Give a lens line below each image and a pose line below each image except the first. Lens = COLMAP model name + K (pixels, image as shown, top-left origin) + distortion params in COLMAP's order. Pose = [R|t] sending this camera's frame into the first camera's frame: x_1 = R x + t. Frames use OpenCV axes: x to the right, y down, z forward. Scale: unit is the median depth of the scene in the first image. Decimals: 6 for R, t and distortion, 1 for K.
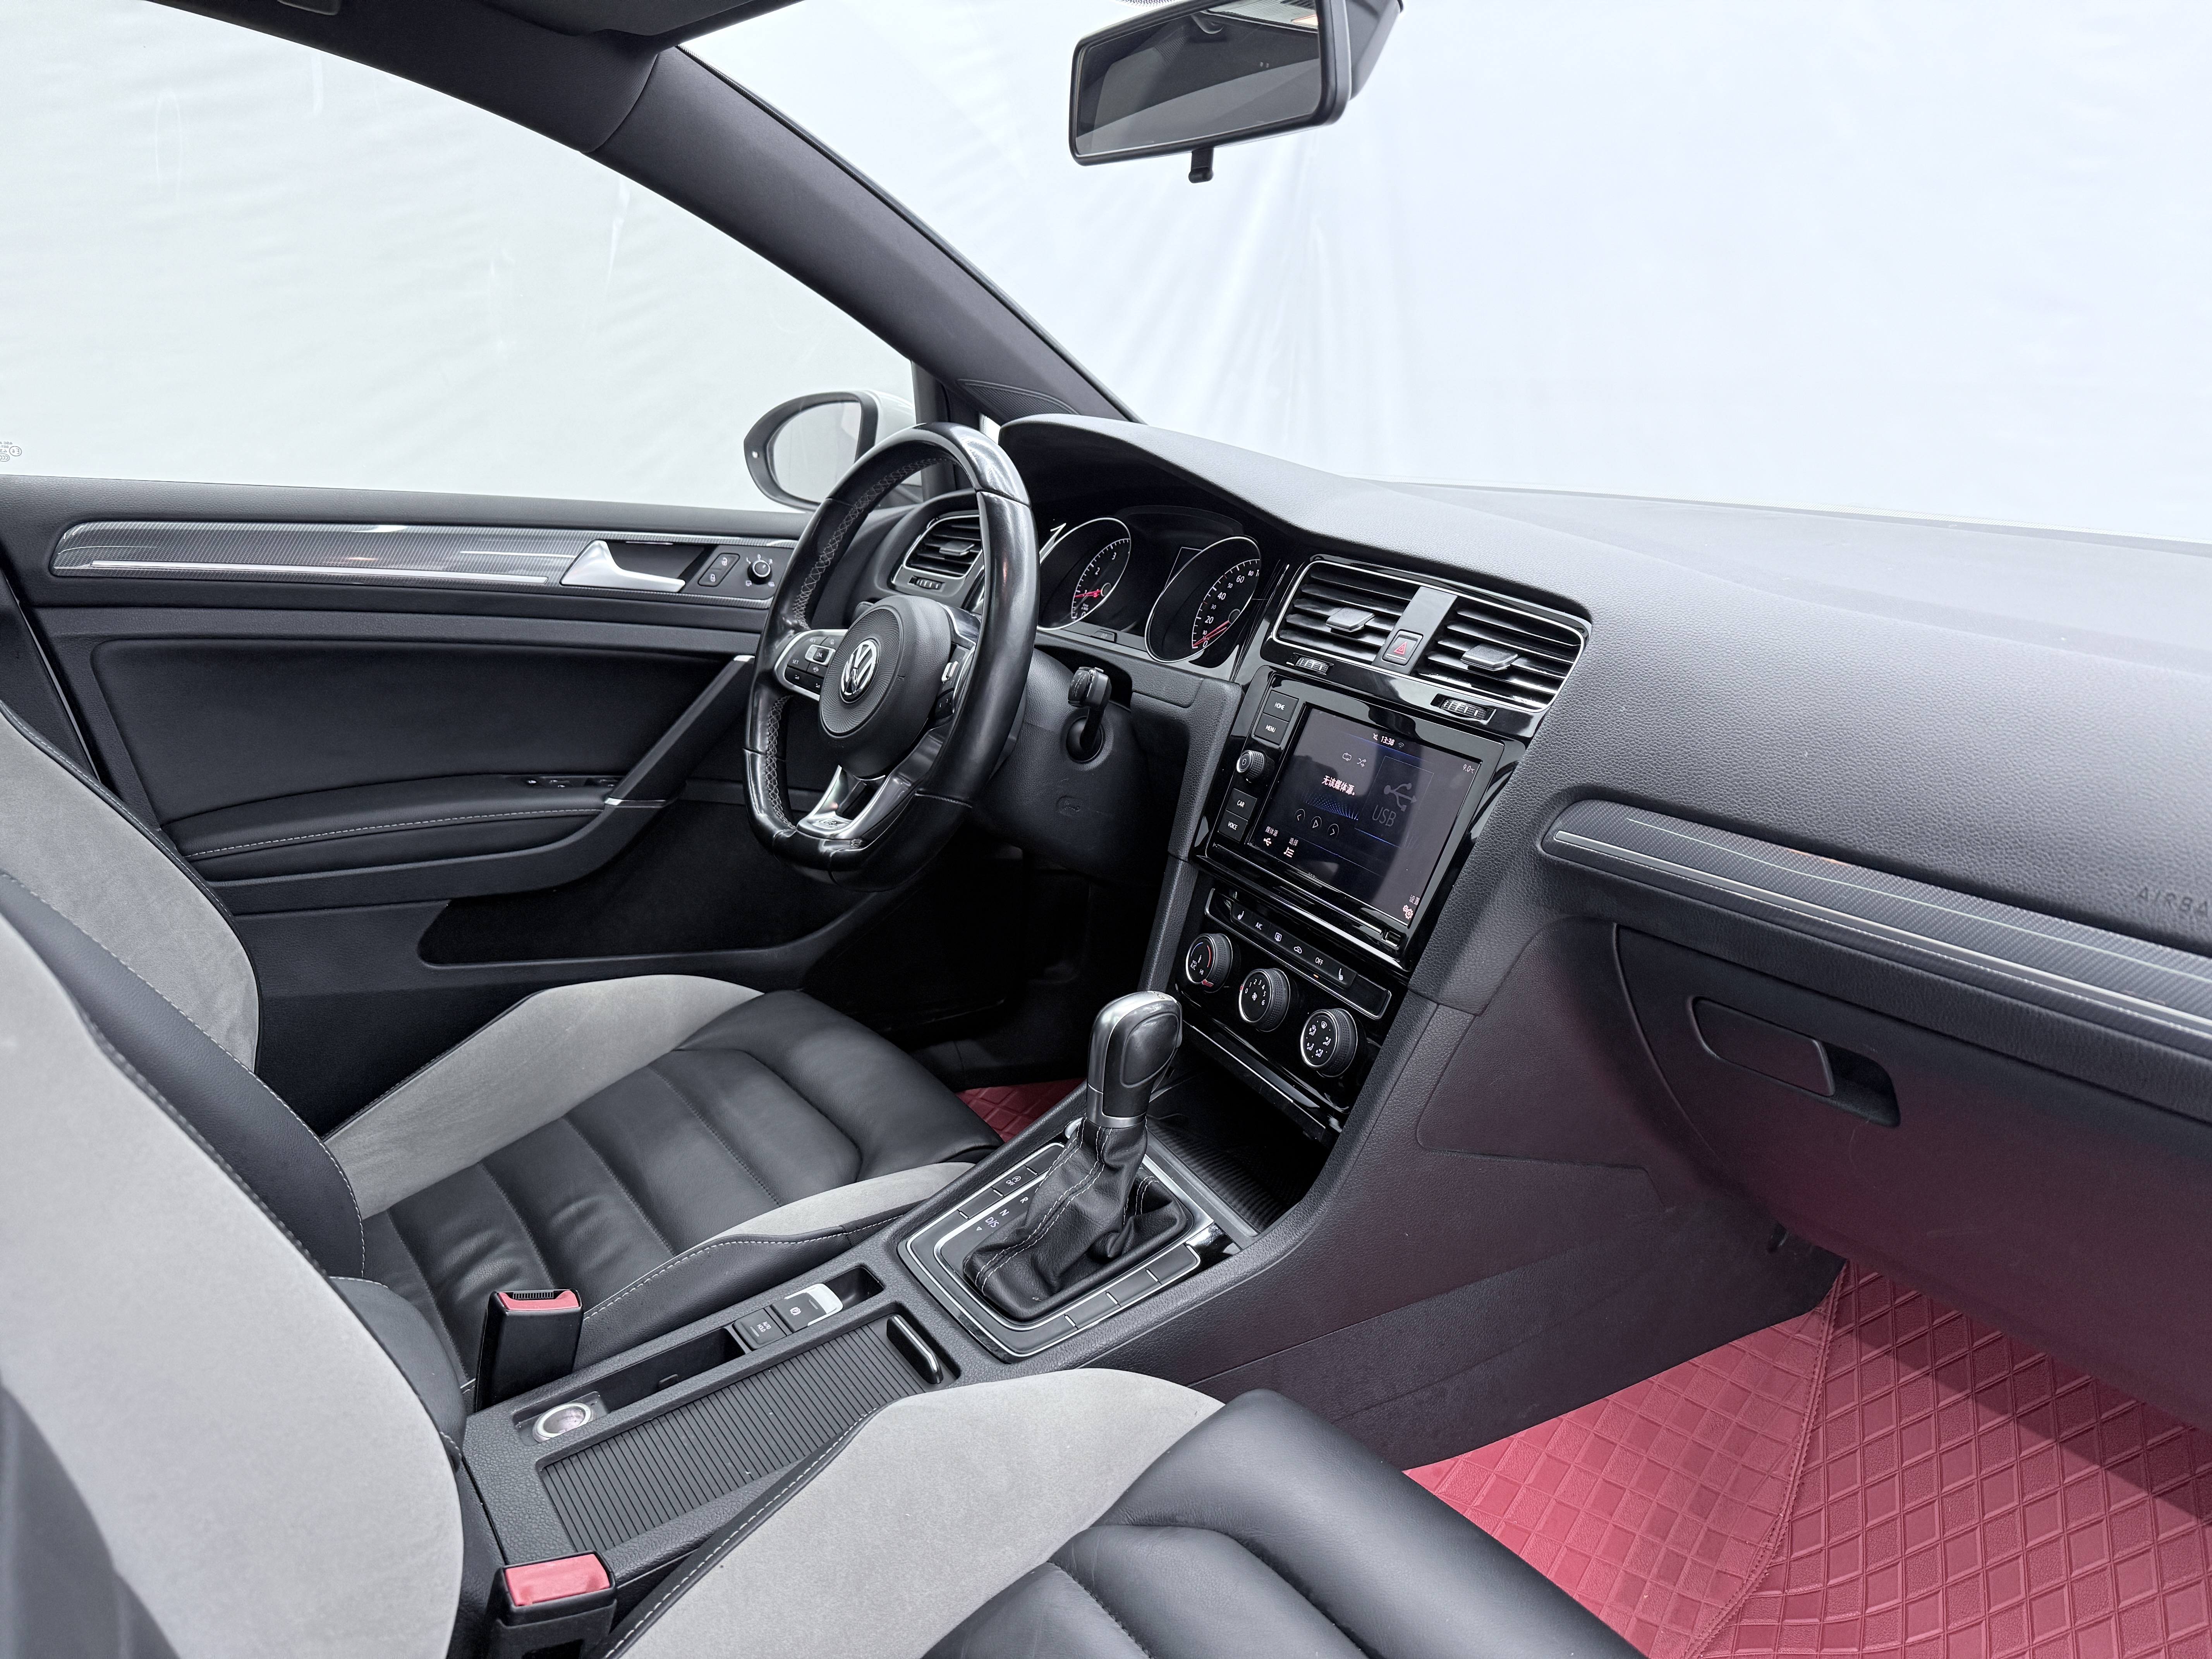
lens RADIAL K [[1572.7, 0, 1106.0], [0, 1572.7, 829.5], [0, 0, 1]] dist [0.144690, -0.218820]
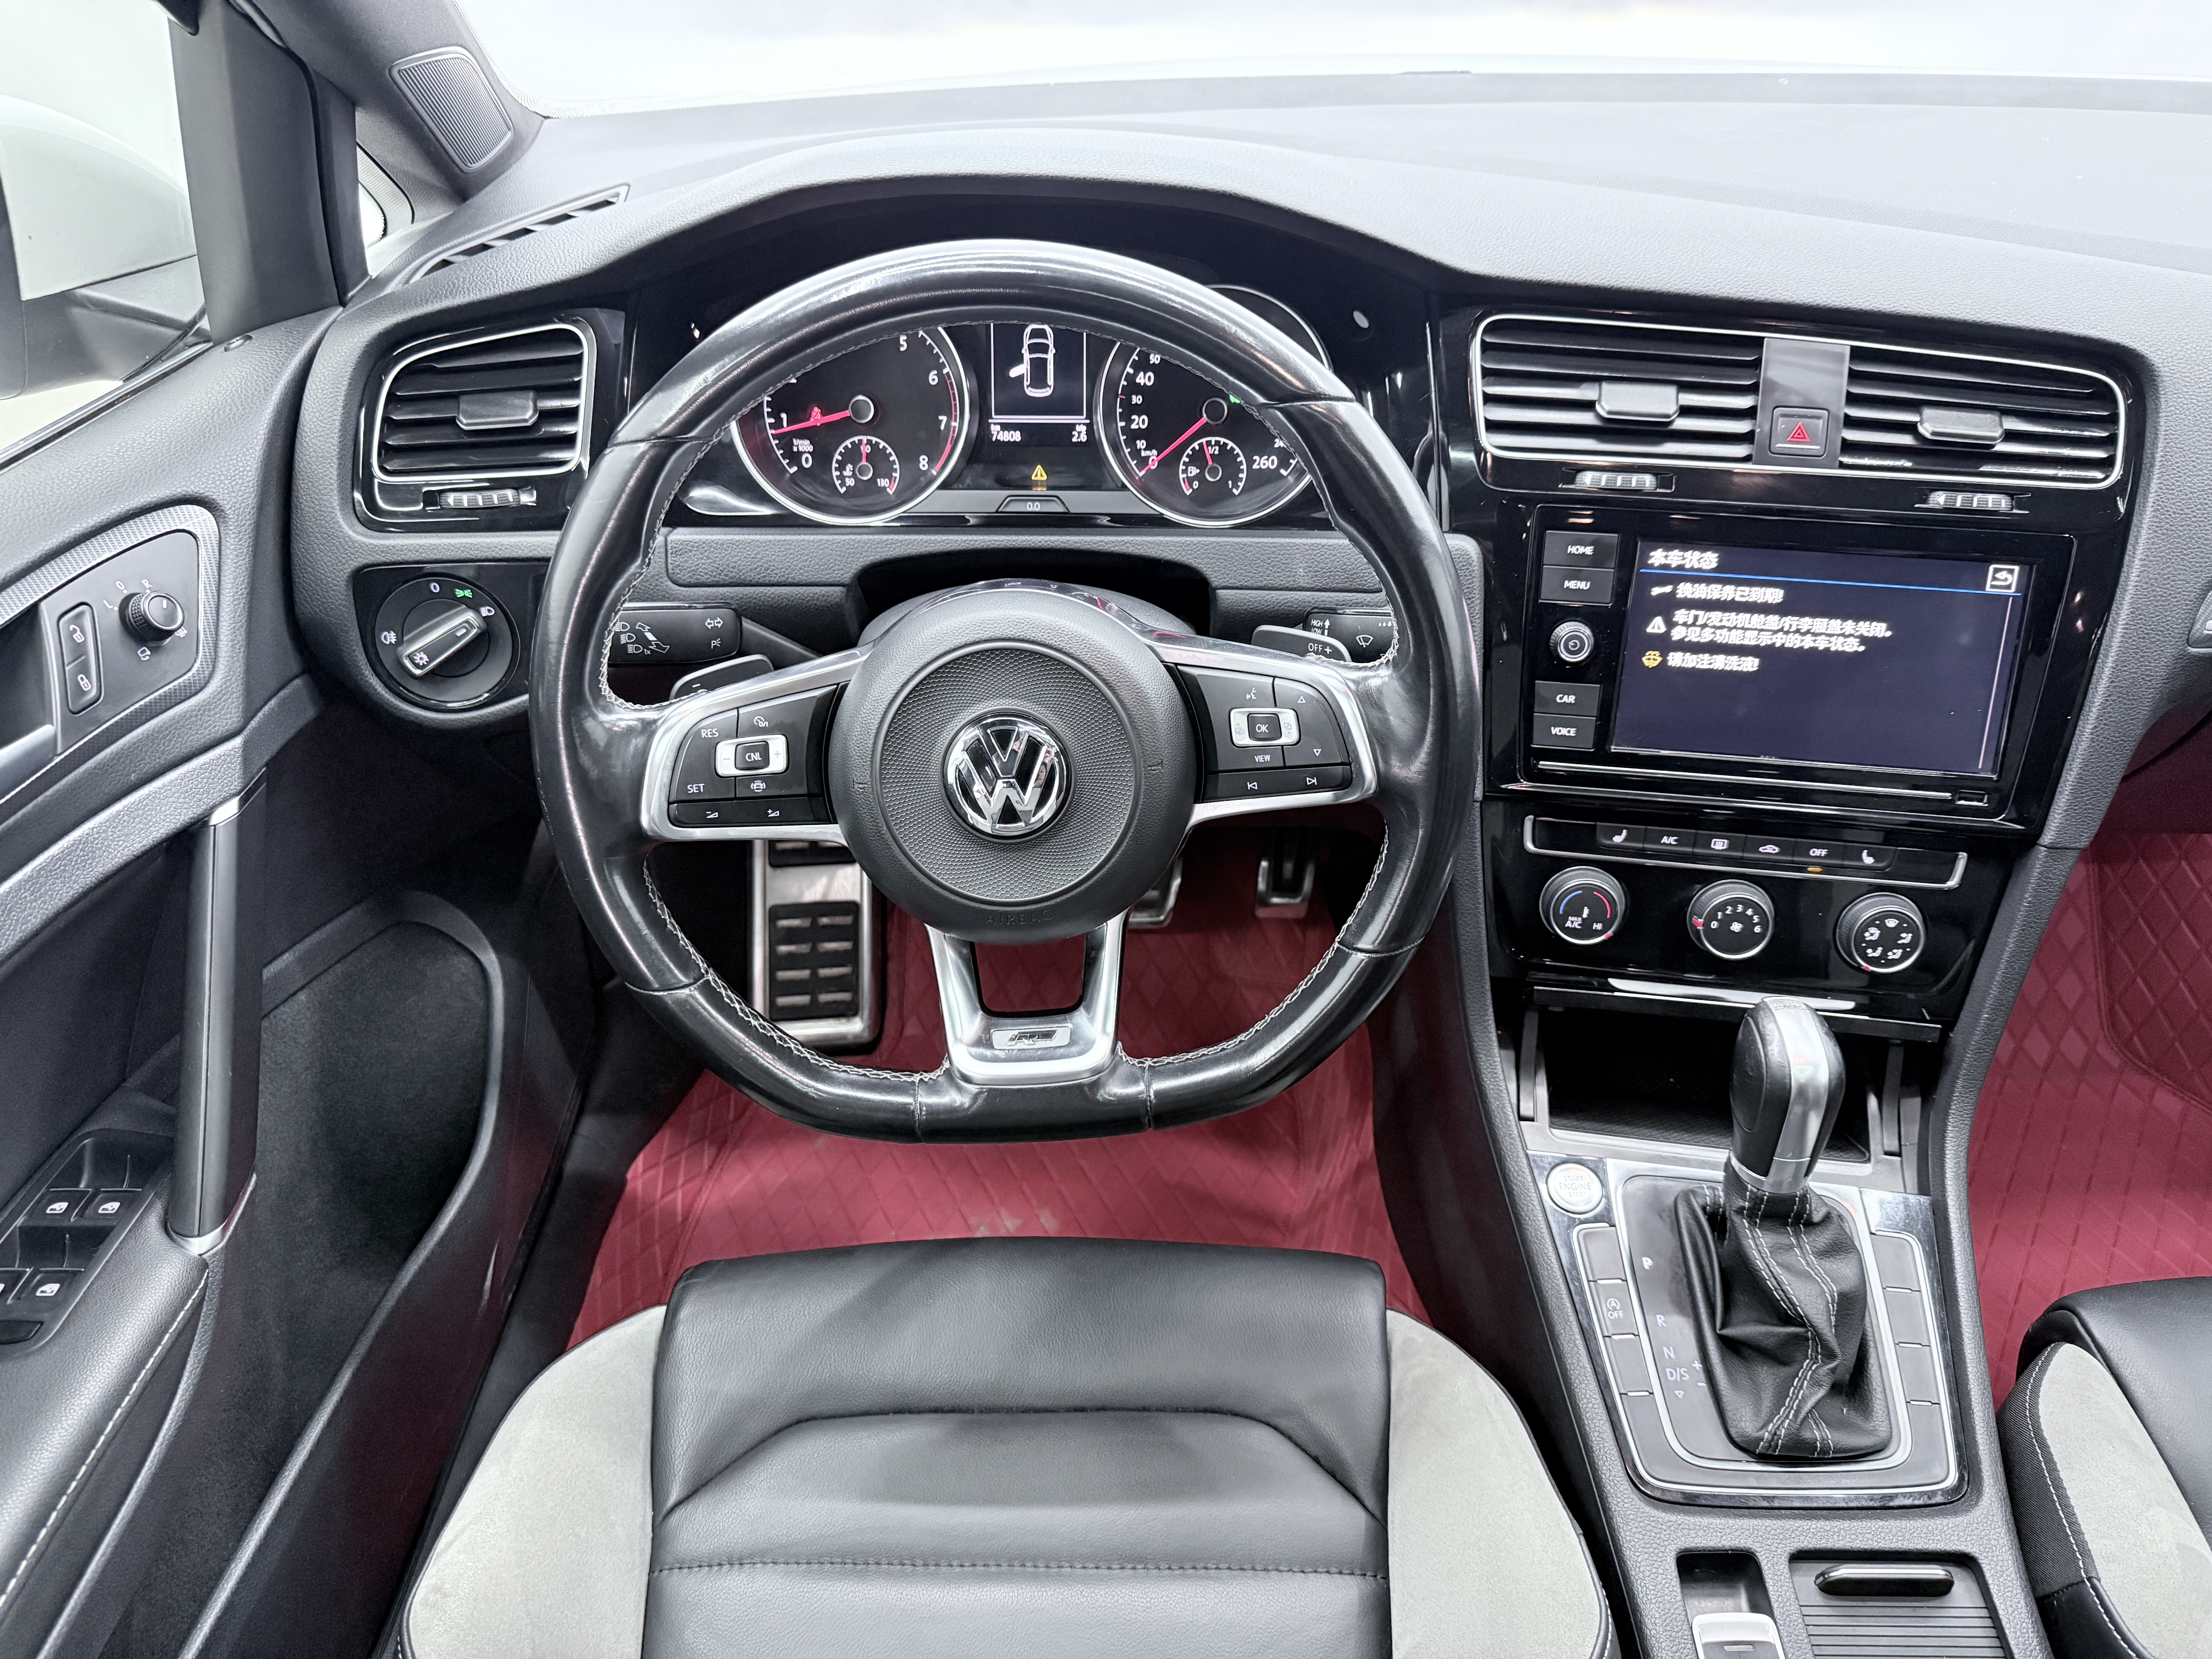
lens RADIAL K [[1587.3, 0, 1112.2], [0, 1587.3, 835.7], [0, 0, 1]] dist [0.116320, -0.224566]
pose [[0.560009, -0.510652, 0.652400, -0.609429], [0.236048, 0.853165, 0.465178, -0.398129], [-0.794148, -0.106506, 0.598318, 0.820952]]
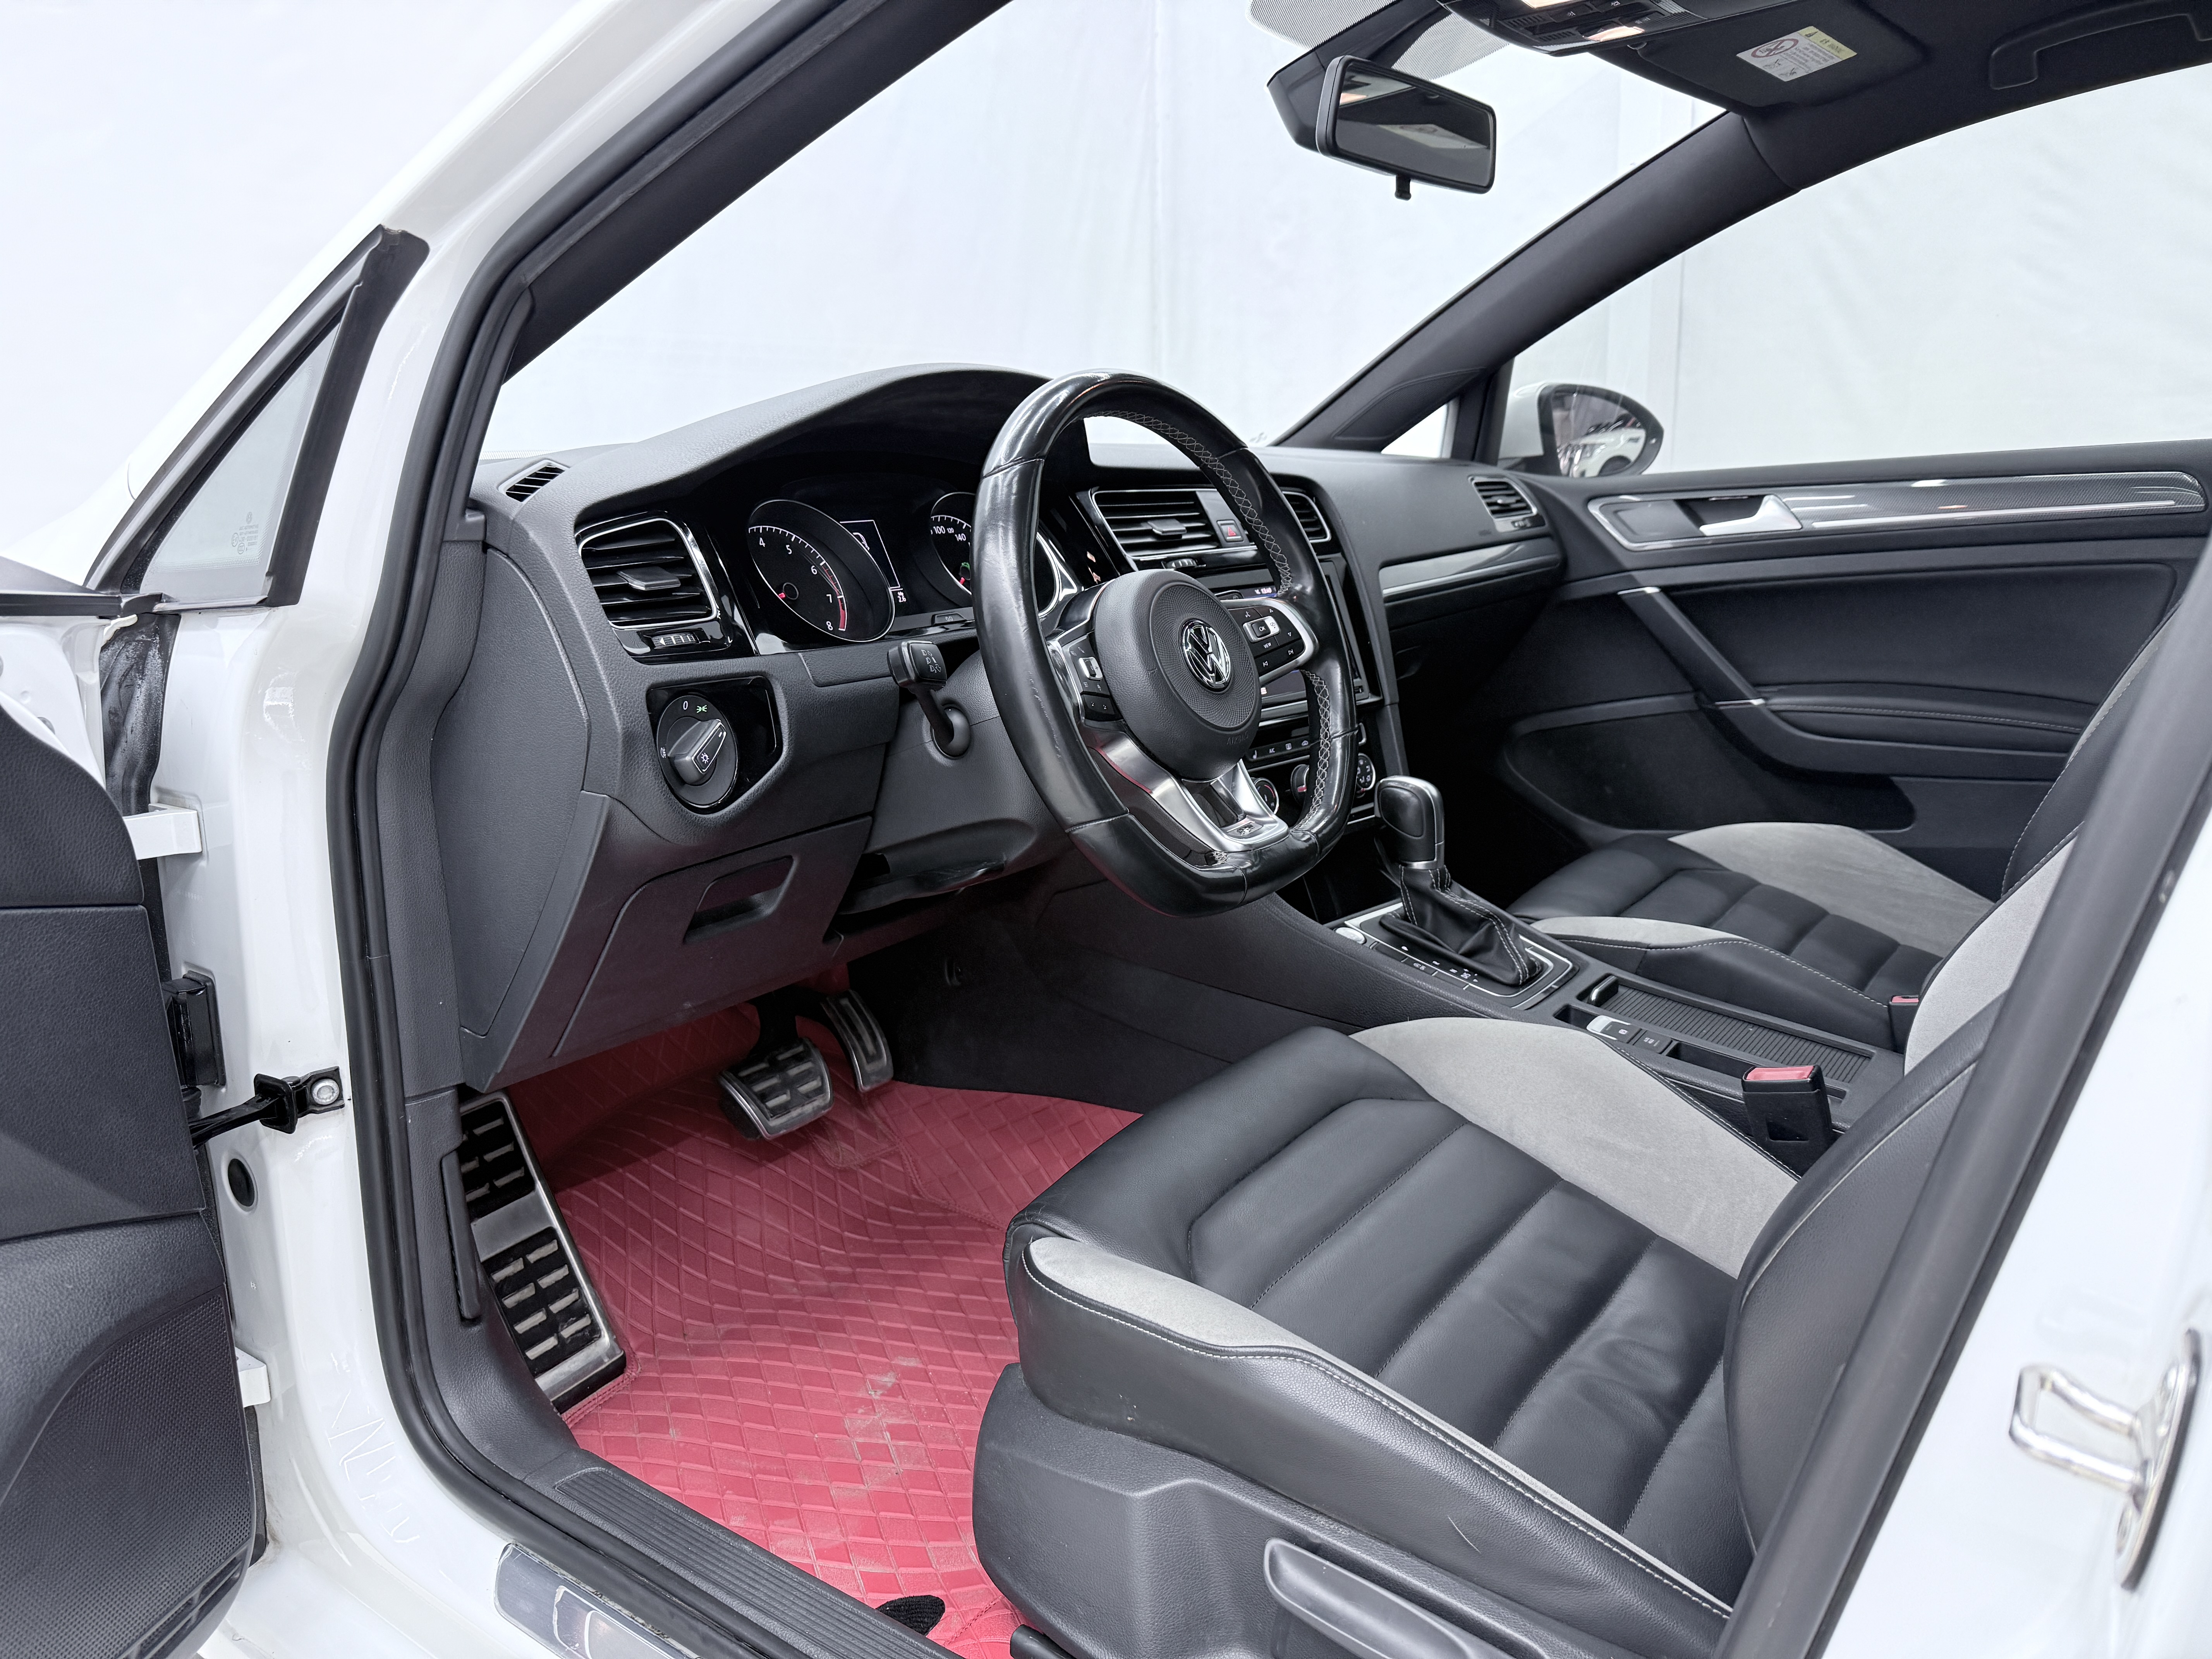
lens RADIAL K [[1572.7, 0, 1106.0], [0, 1572.7, 829.5], [0, 0, 1]] dist [0.144690, -0.218820]
pose [[-0.361468, -0.230610, 0.903416, -1.173058], [0.255120, 0.907491, 0.333727, -0.392947], [-0.896803, 0.351111, -0.269195, 1.650031]]
